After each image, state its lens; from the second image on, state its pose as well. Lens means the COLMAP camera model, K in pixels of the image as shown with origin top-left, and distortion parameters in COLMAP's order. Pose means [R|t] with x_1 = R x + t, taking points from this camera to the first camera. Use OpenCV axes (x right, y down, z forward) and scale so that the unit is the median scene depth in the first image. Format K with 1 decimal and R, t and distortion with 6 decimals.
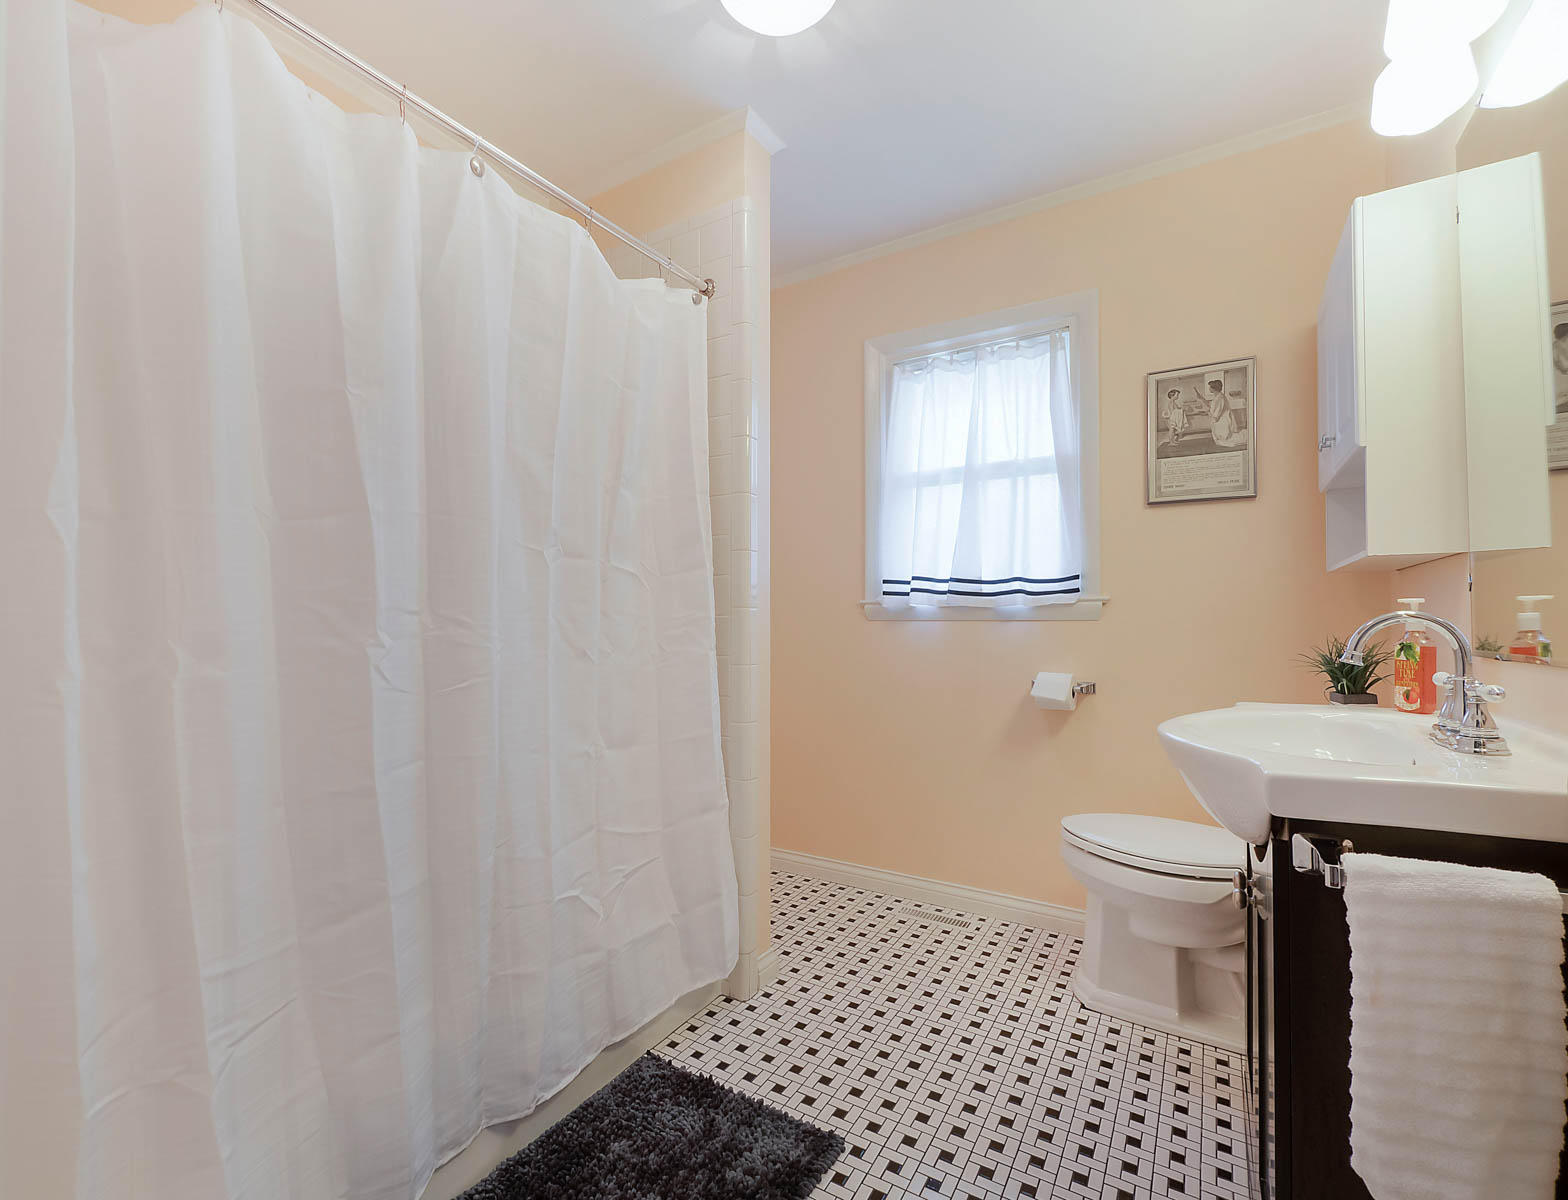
lens RADIAL K [[684.3, 0, 789.0], [0, 684.3, 608.6], [0, 0, 1]] dist [-0.002707, 0.000094]
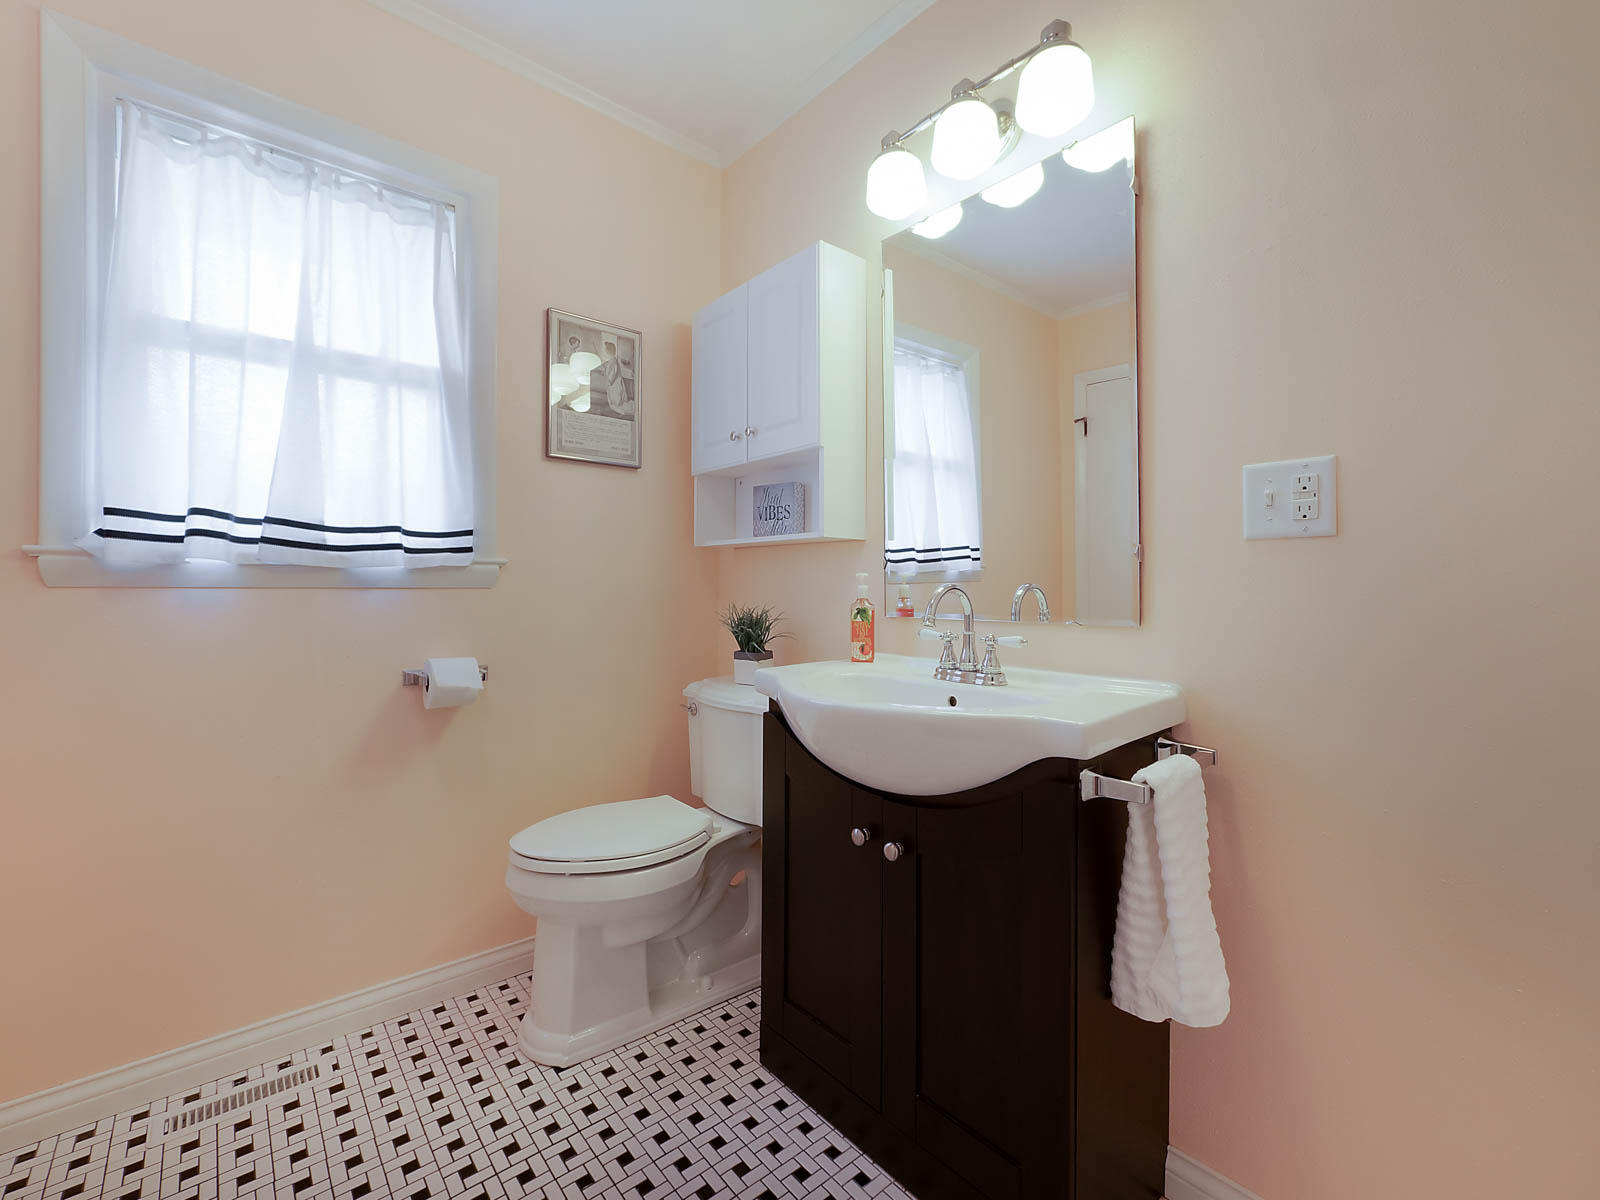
lens RADIAL K [[695.5, 0, 796.7], [0, 695.5, 579.1], [0, 0, 1]] dist [0.000013, -0.000437]
pose [[0.325580, 0.011762, 0.945441, -0.204192], [-0.021679, 0.999753, -0.004972, 0.002666], [-0.945266, -0.018877, 0.325754, 0.379174]]
